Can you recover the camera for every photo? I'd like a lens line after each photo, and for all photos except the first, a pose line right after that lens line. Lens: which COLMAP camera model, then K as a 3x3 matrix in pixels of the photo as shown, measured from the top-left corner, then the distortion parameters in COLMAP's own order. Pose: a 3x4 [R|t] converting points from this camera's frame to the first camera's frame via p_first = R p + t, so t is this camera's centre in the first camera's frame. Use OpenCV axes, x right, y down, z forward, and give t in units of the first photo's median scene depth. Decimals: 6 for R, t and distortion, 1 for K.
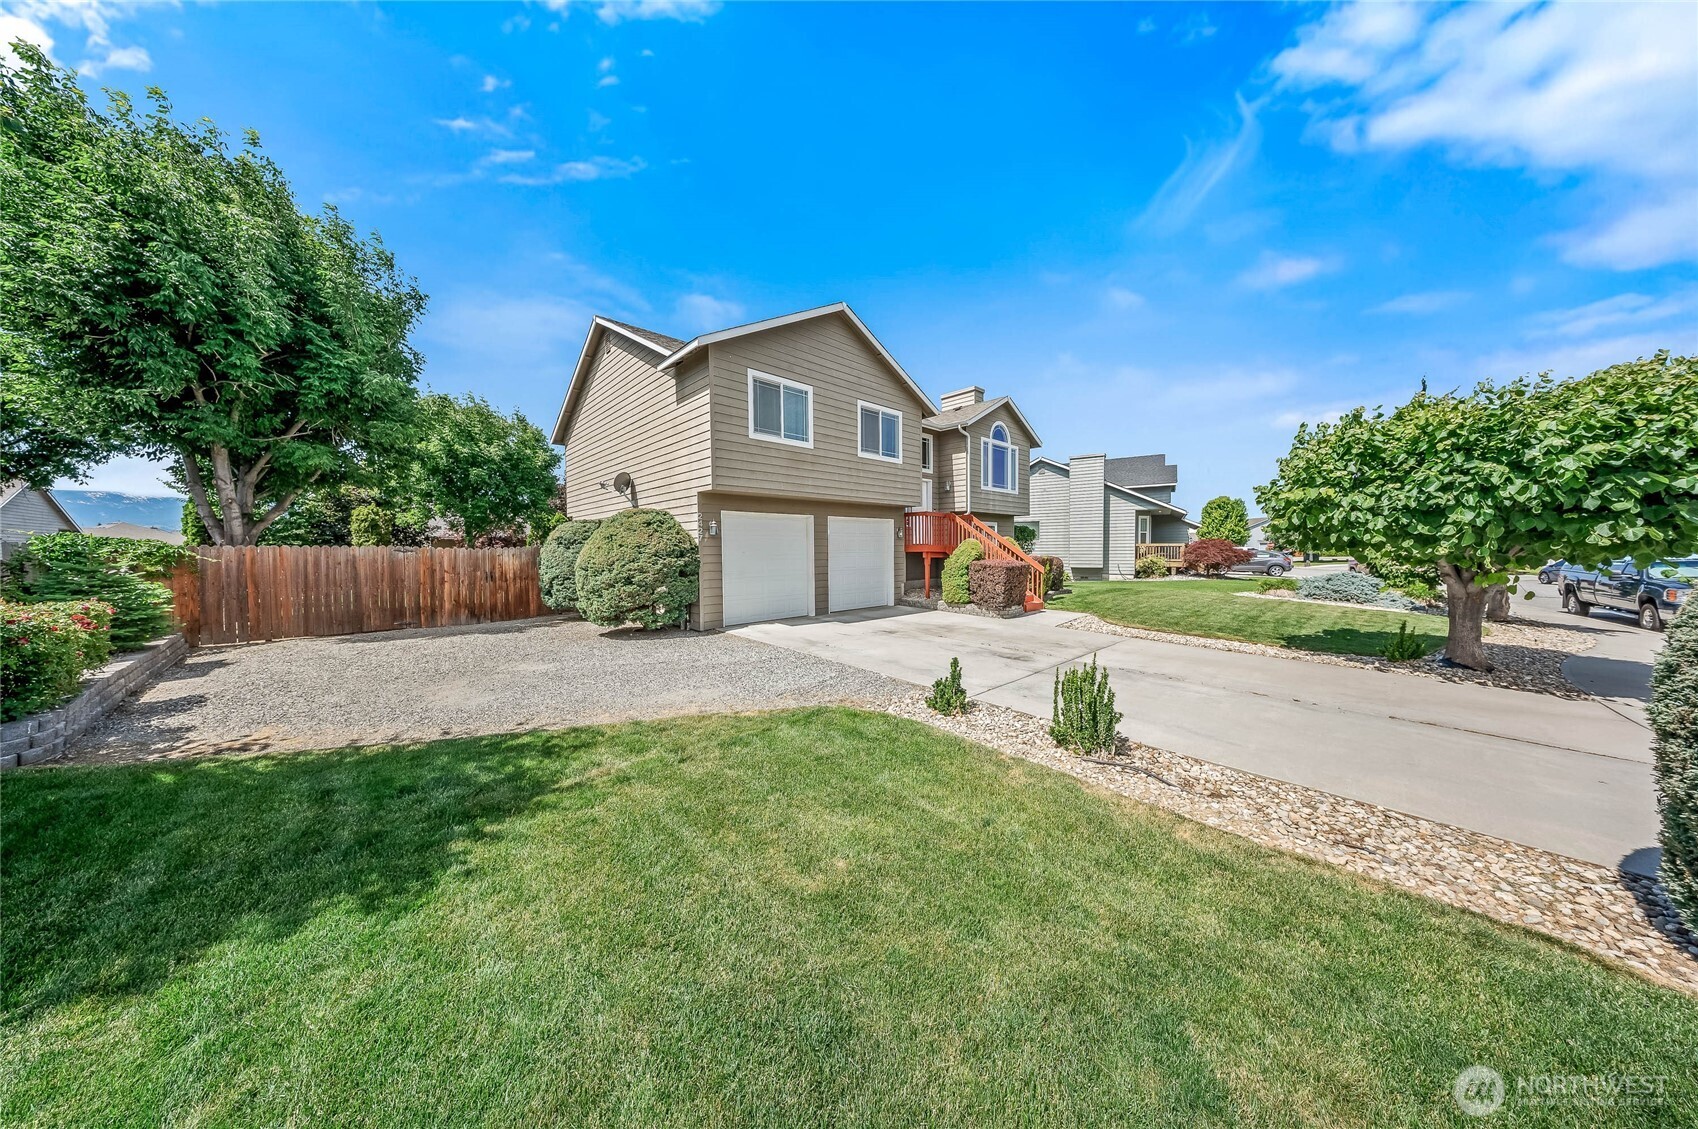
lens RADIAL K [[502.0, 0, 837.3], [0, 502.0, 561.8], [0, 0, 1]] dist [-0.000025, -0.001057]
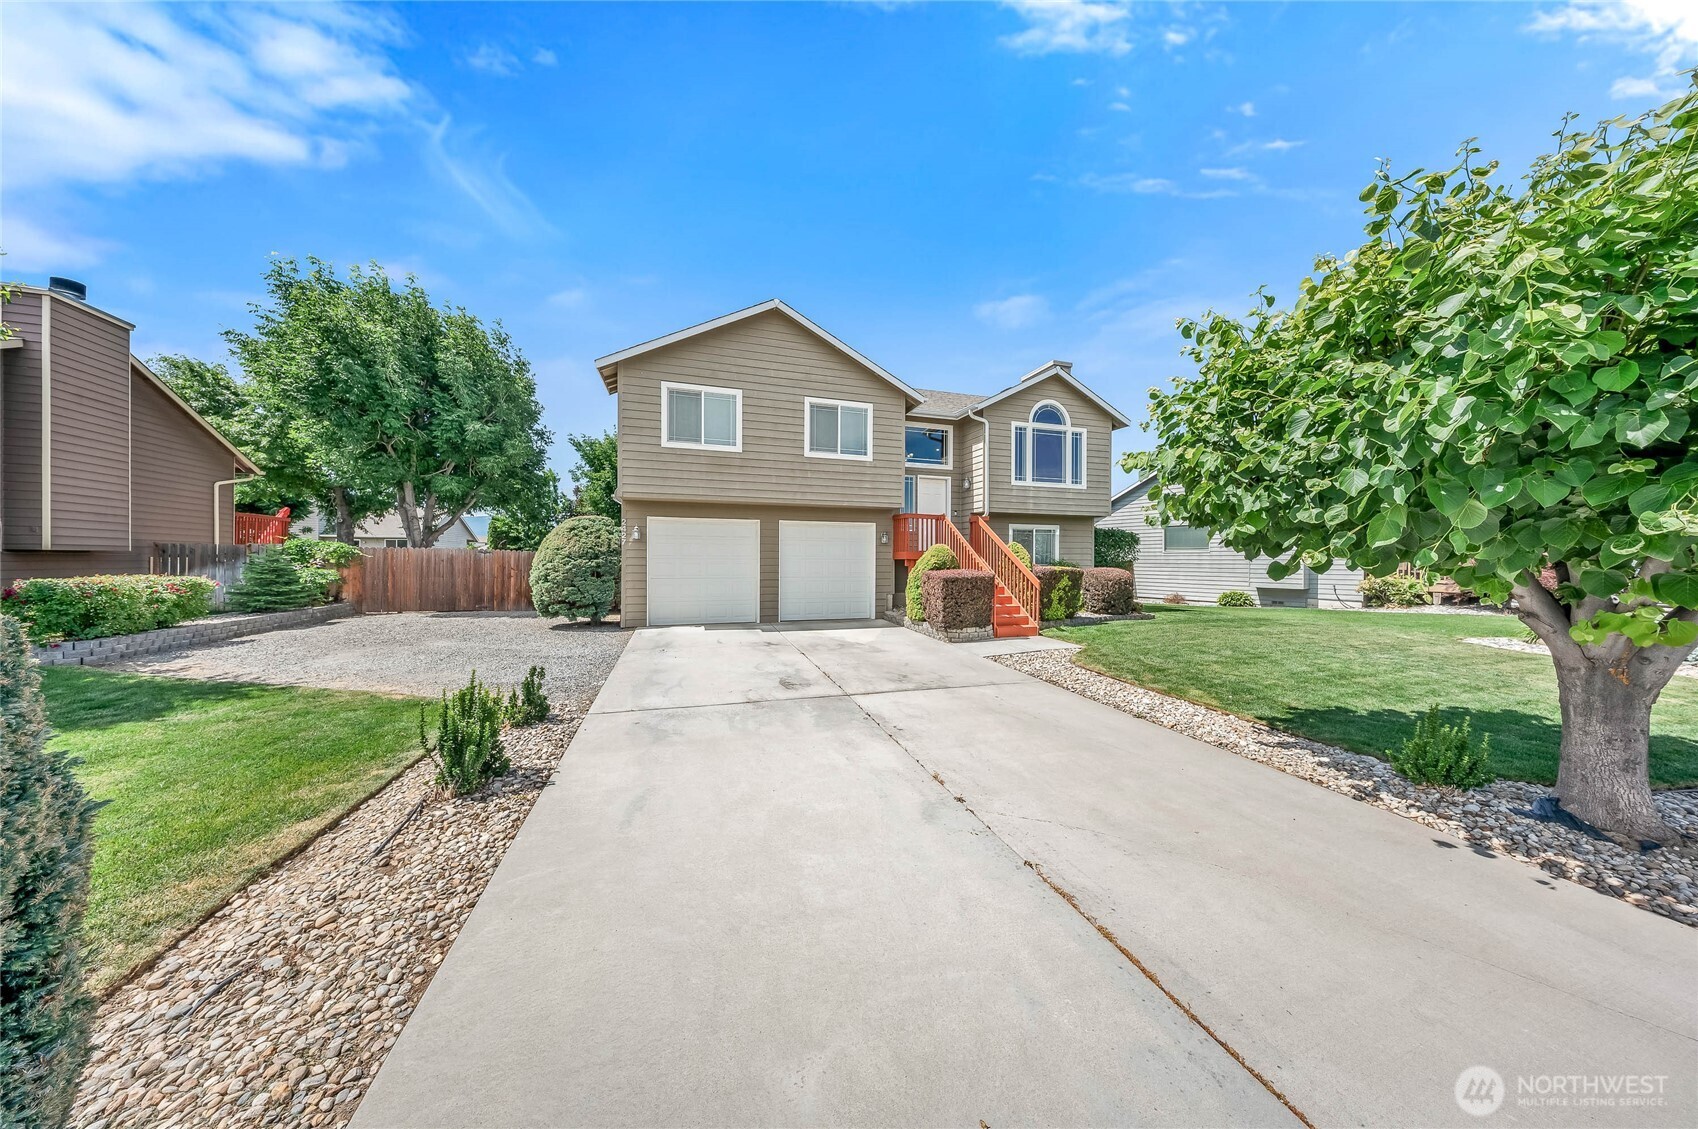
lens RADIAL K [[502.0, 0, 833.7], [0, 502.0, 560.7], [0, 0, 1]] dist [-0.000025, -0.001057]
pose [[0.899019, 0.015728, -0.437628, 0.515807], [-0.025072, 0.999564, -0.015582, -0.001374], [0.437192, 0.024980, 0.899021, 0.185354]]
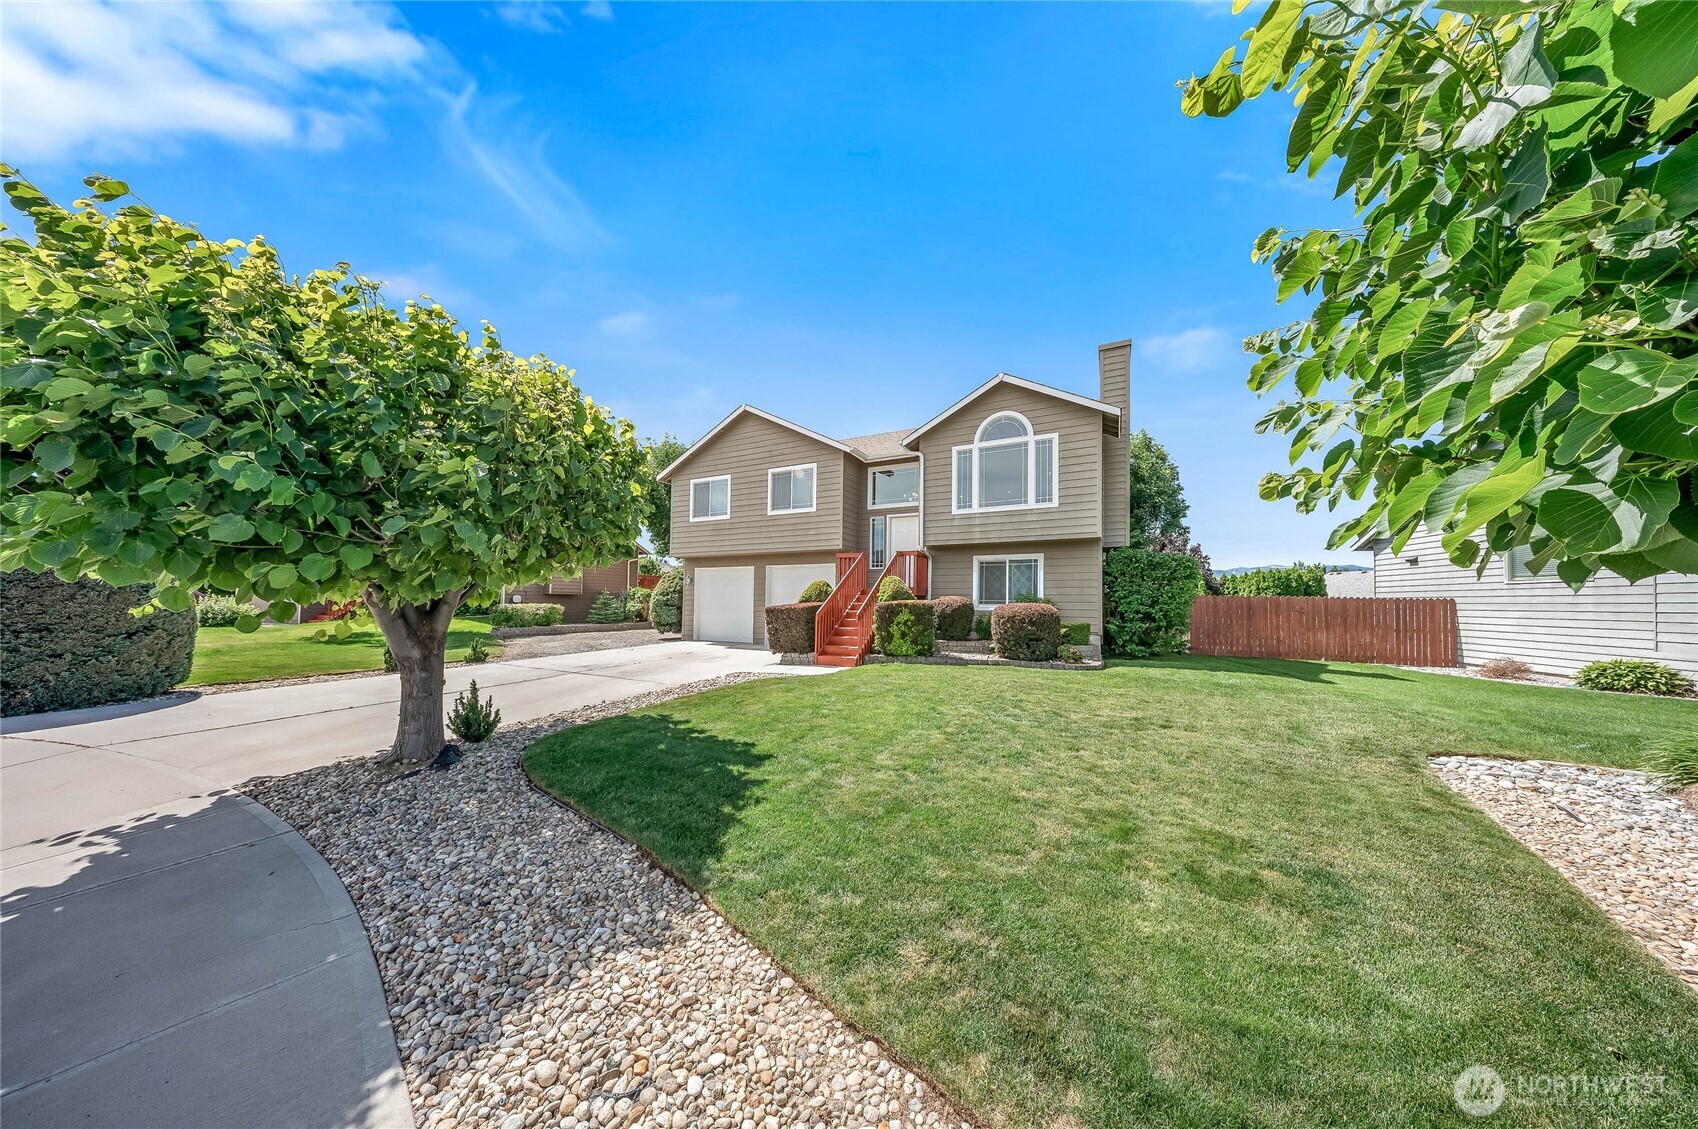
lens RADIAL K [[502.0, 0, 851.0], [0, 502.0, 583.7], [0, 0, 1]] dist [-0.000025, -0.001057]
pose [[0.341685, -0.022302, -0.939550, 1.268357], [-0.035560, 0.998696, -0.036638, -0.007927], [0.939142, 0.045929, 0.340446, 0.799415]]
